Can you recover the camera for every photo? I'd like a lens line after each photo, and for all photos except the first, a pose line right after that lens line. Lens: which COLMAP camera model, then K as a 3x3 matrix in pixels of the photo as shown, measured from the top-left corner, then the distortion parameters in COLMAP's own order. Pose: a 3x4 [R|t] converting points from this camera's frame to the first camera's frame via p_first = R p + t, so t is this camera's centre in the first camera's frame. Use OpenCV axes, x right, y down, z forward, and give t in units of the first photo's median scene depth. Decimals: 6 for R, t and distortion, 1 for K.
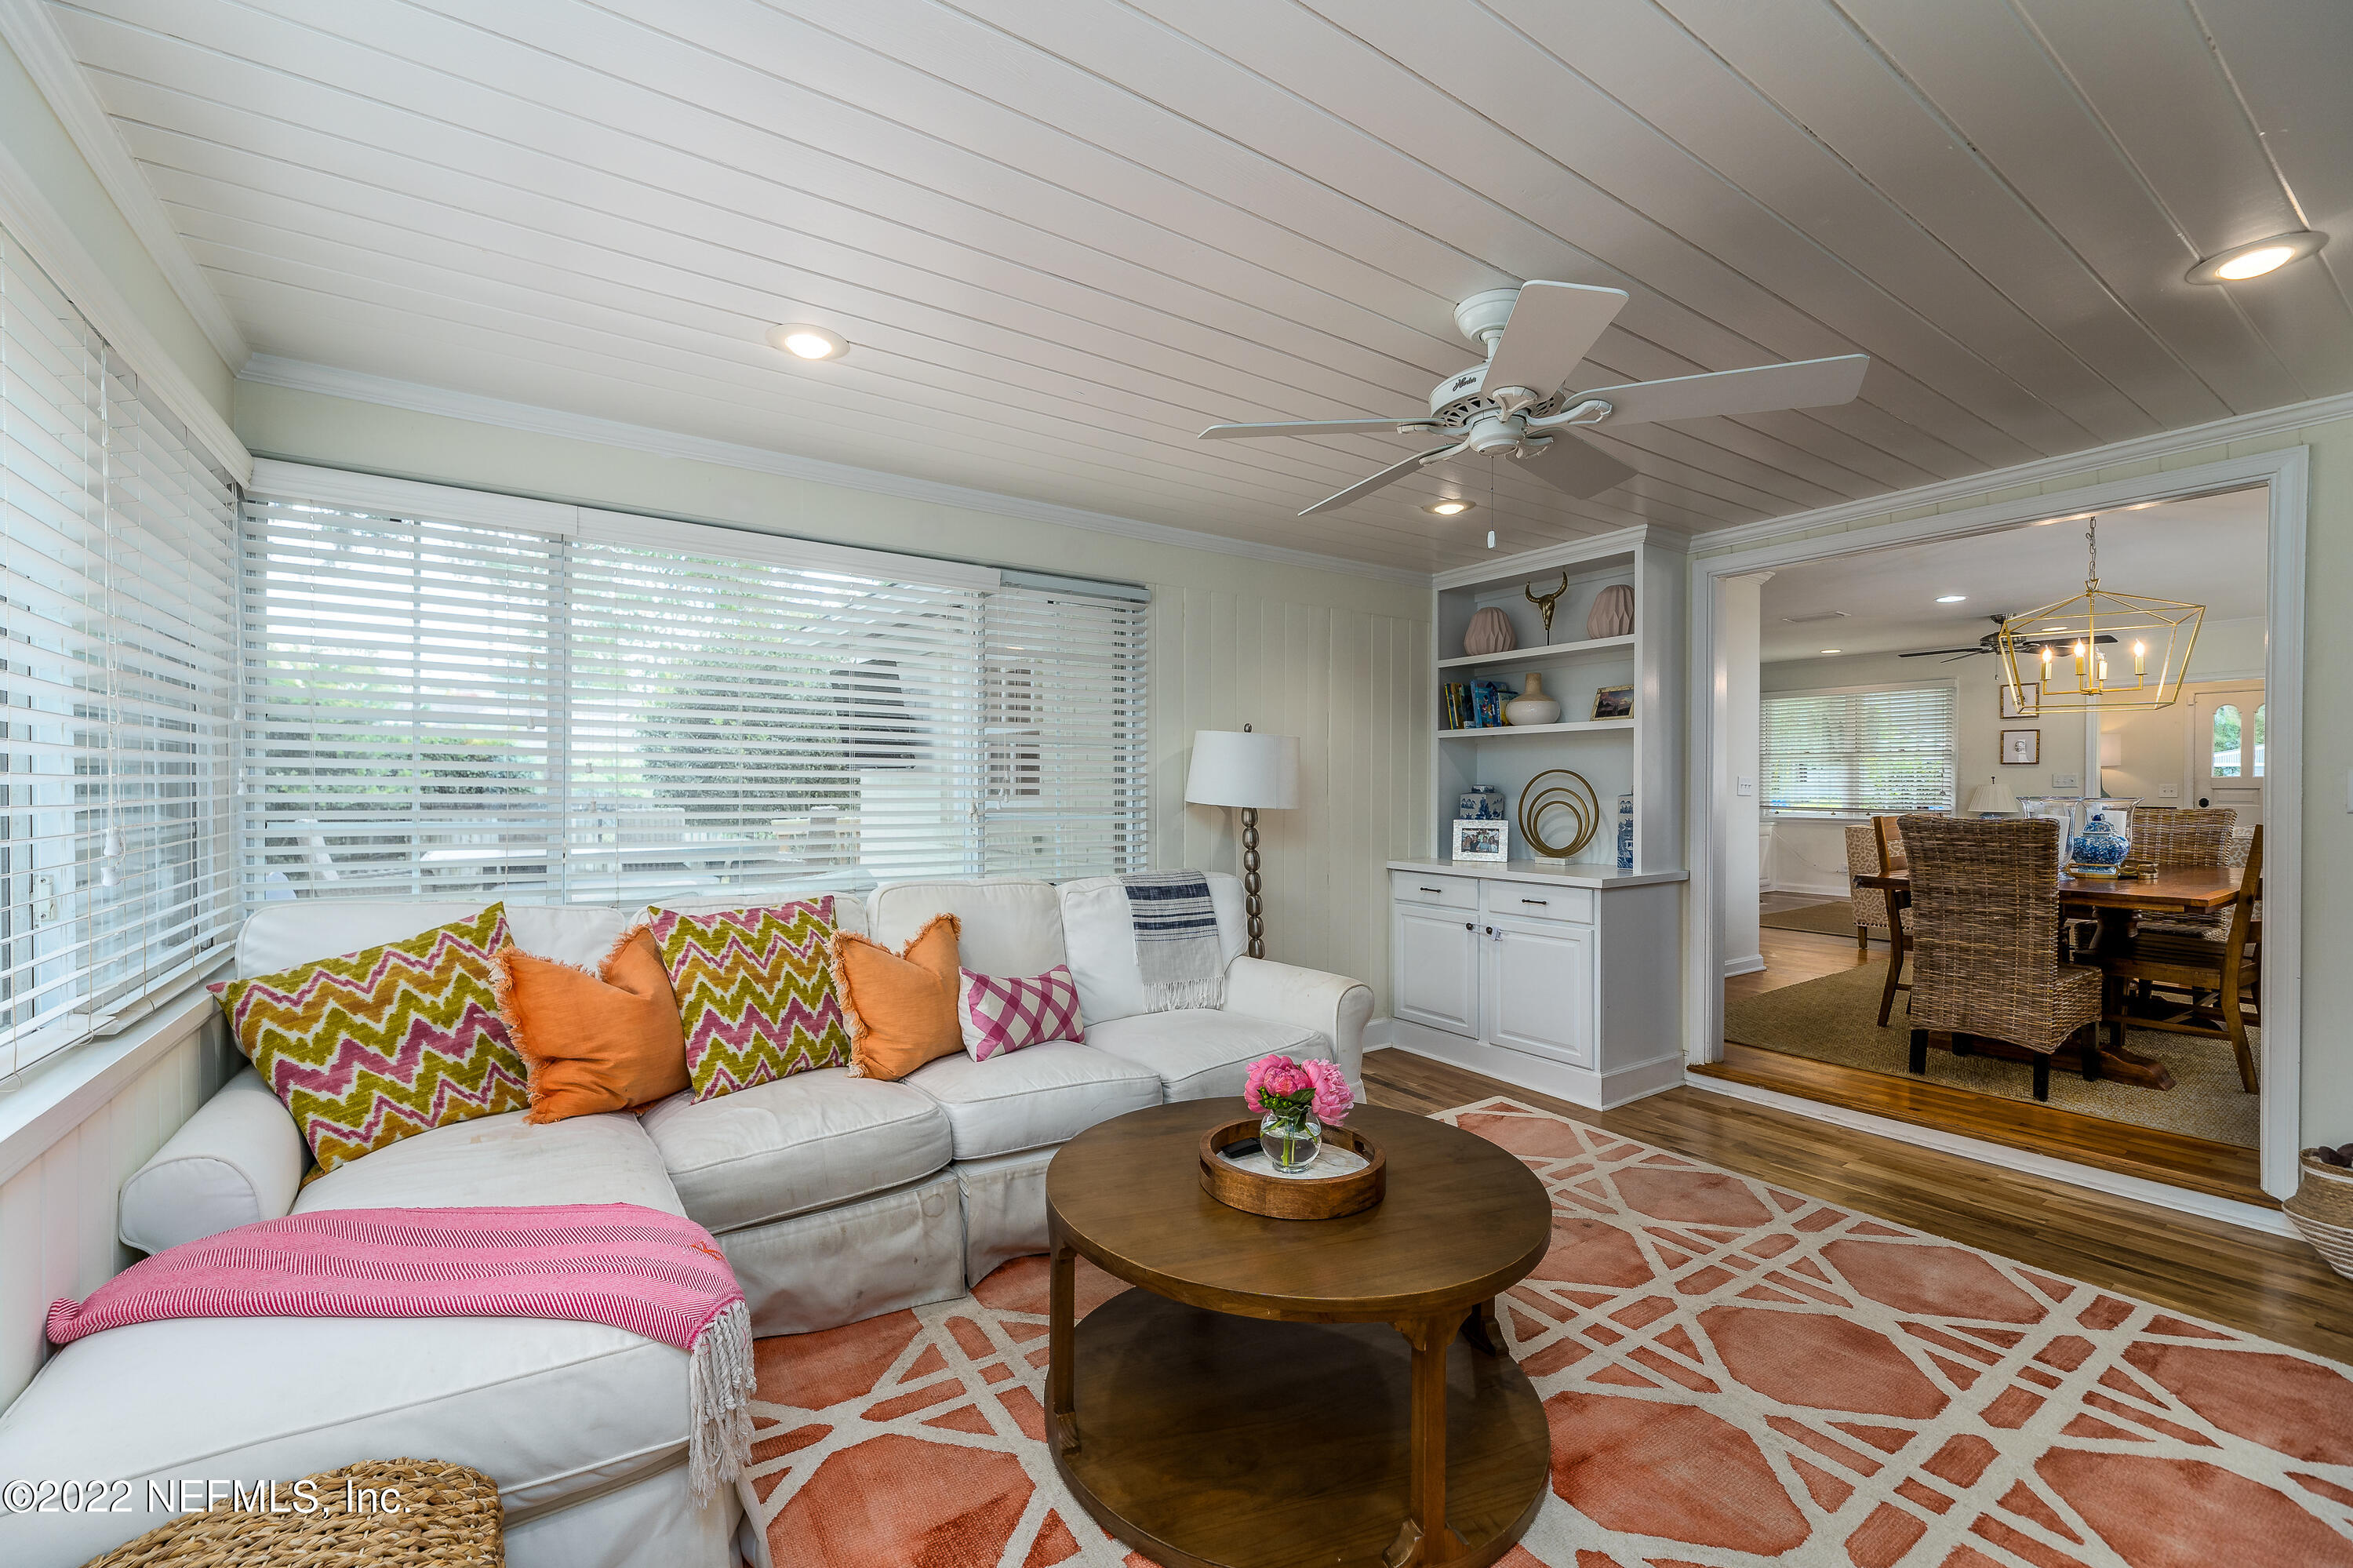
lens RADIAL K [[959.2, 0, 1159.4], [0, 959.2, 785.7], [0, 0, 1]] dist [-0.000285, -0.000259]
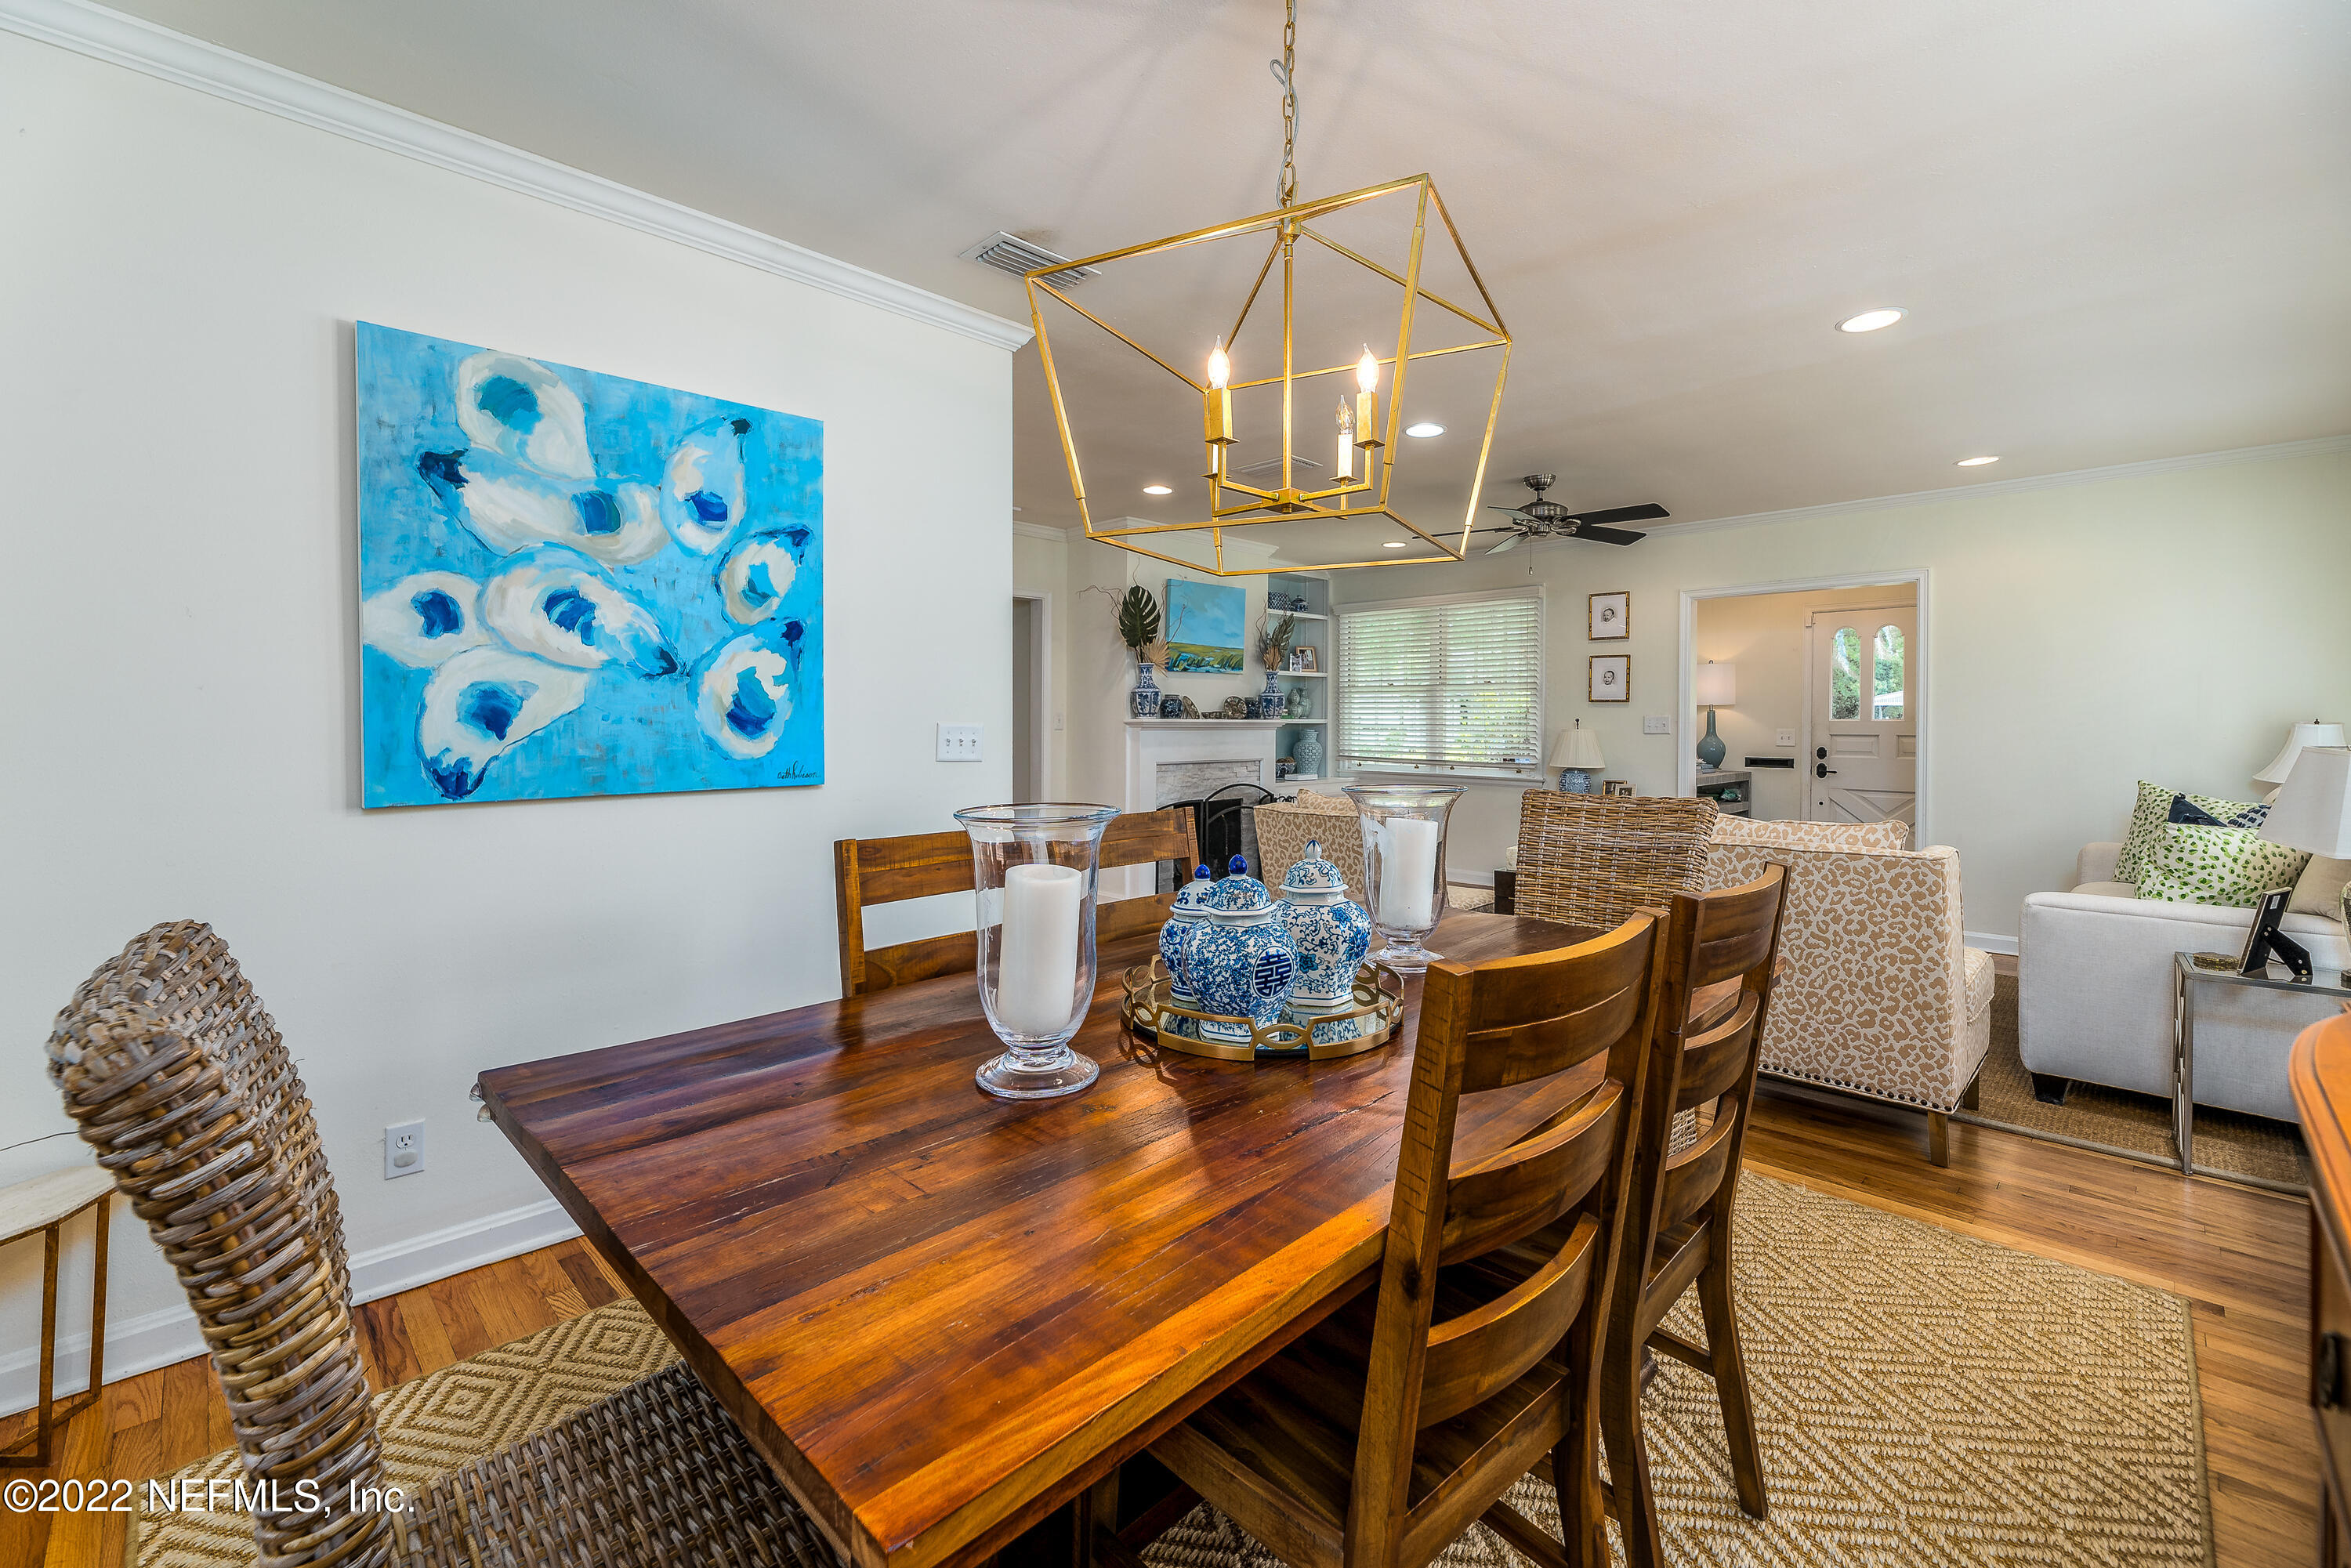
lens RADIAL K [[1005.7, 0, 1190.5], [0, 1005.7, 722.1], [0, 0, 1]] dist [-0.001022, 0.000253]
pose [[0.977333, 0.000915, 0.211705, 0.777817], [-0.001339, 0.999997, 0.001861, -0.014915], [-0.211703, -0.002103, 0.977332, 0.580228]]
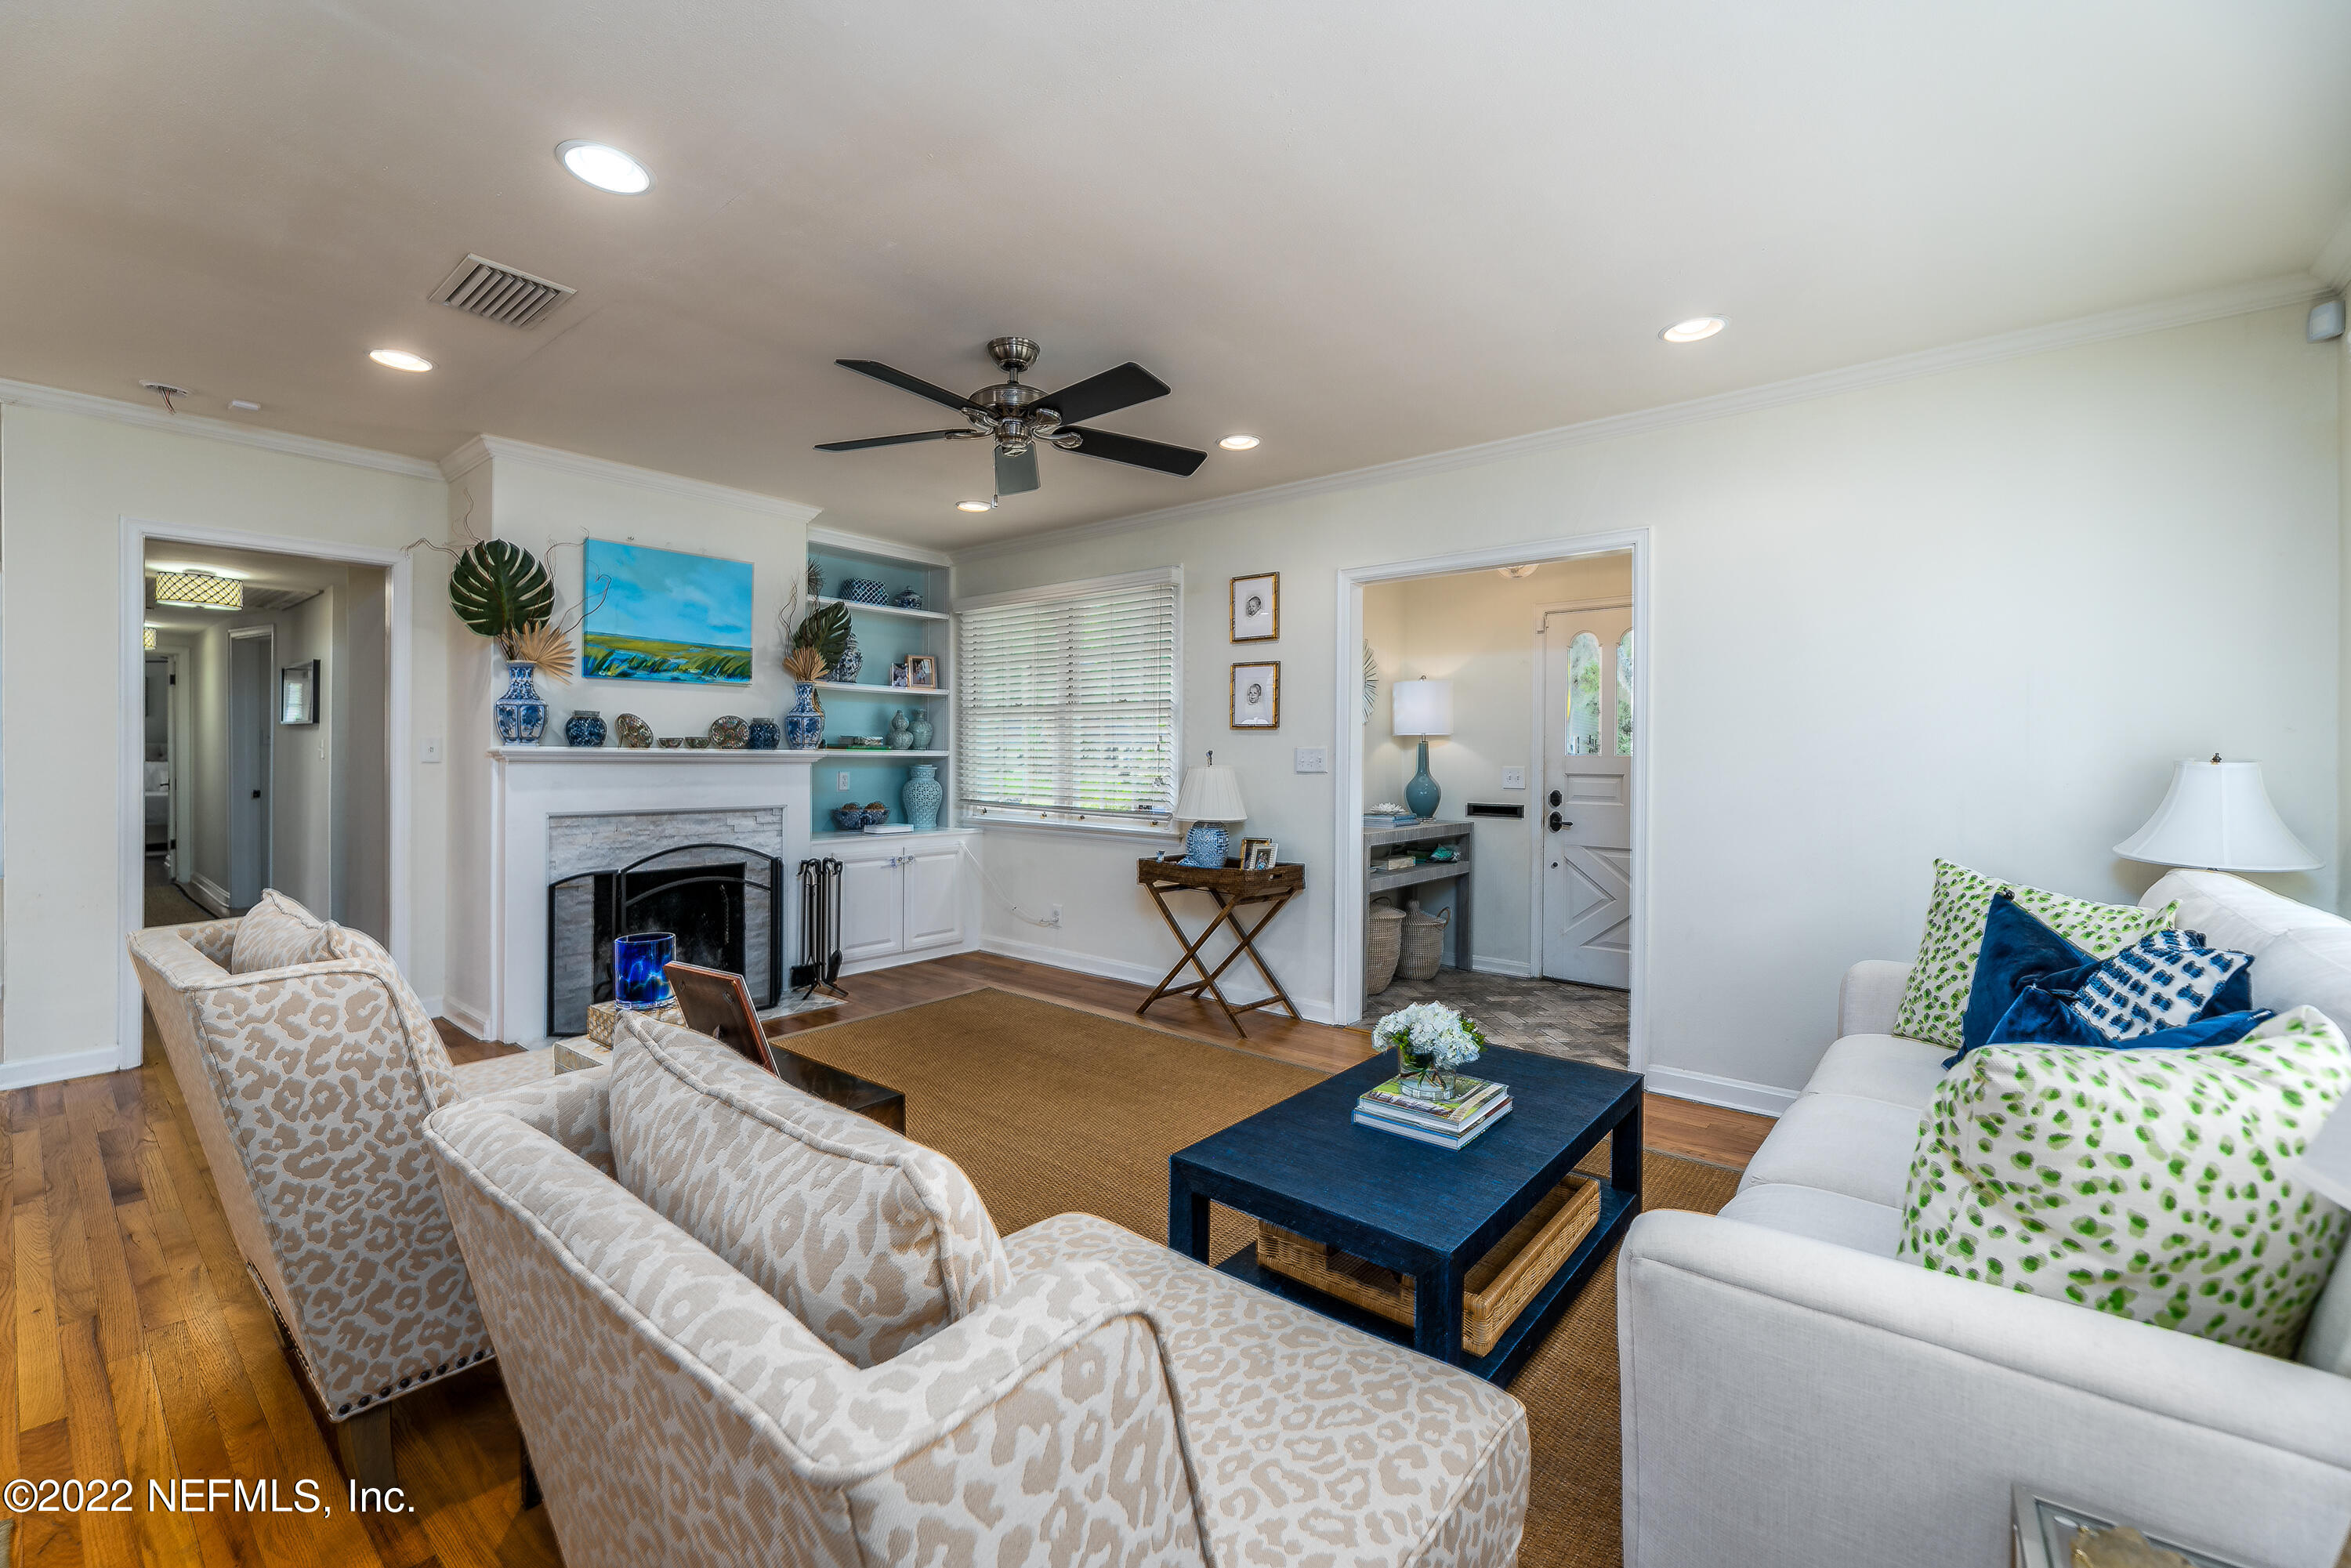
lens RADIAL K [[964.9, 0, 1182.2], [0, 964.9, 754.3], [0, 0, 1]] dist [-0.001928, -0.000341]
pose [[0.957051, 0.006742, 0.289841, 1.312362], [-0.006463, 0.999977, -0.001920, -0.012602], [-0.289847, -0.000036, 0.957073, 0.937581]]
